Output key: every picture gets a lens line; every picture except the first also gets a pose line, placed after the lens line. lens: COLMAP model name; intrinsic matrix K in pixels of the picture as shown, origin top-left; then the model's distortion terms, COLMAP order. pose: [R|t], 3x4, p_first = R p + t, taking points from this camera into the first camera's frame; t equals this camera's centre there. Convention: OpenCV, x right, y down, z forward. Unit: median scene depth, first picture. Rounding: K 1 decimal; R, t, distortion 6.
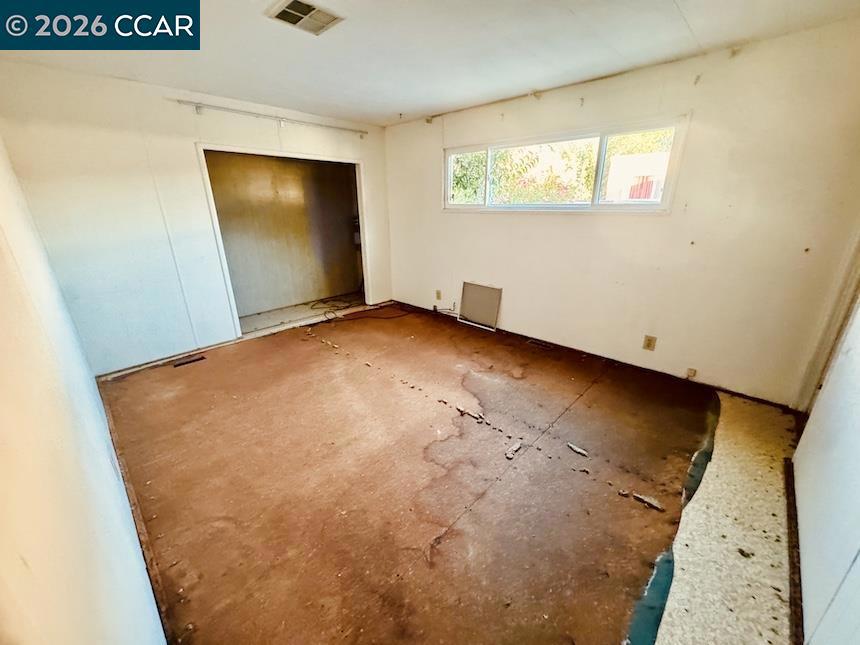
lens RADIAL K [[343.1, 0, 430.8], [0, 343.1, 322.8], [0, 0, 1]] dist [-0.000563, -0.000246]
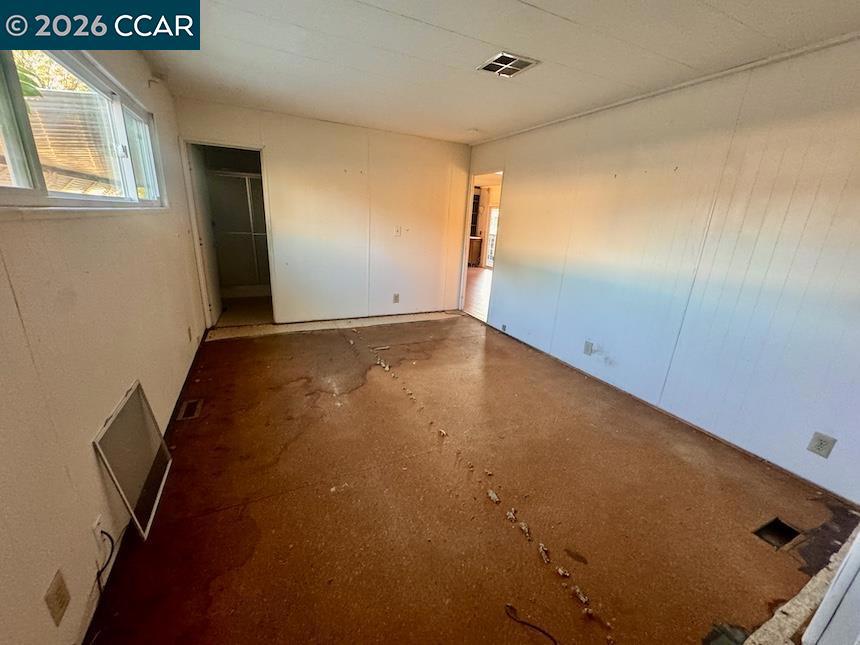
lens RADIAL K [[343.1, 0, 425.7], [0, 343.1, 322.9], [0, 0, 1]] dist [-0.000563, -0.000246]
pose [[-0.931991, -0.143098, 0.333041, -0.379874], [0.077671, 0.818600, 0.569088, -0.516583], [-0.354063, 0.556252, -0.751813, 1.538407]]
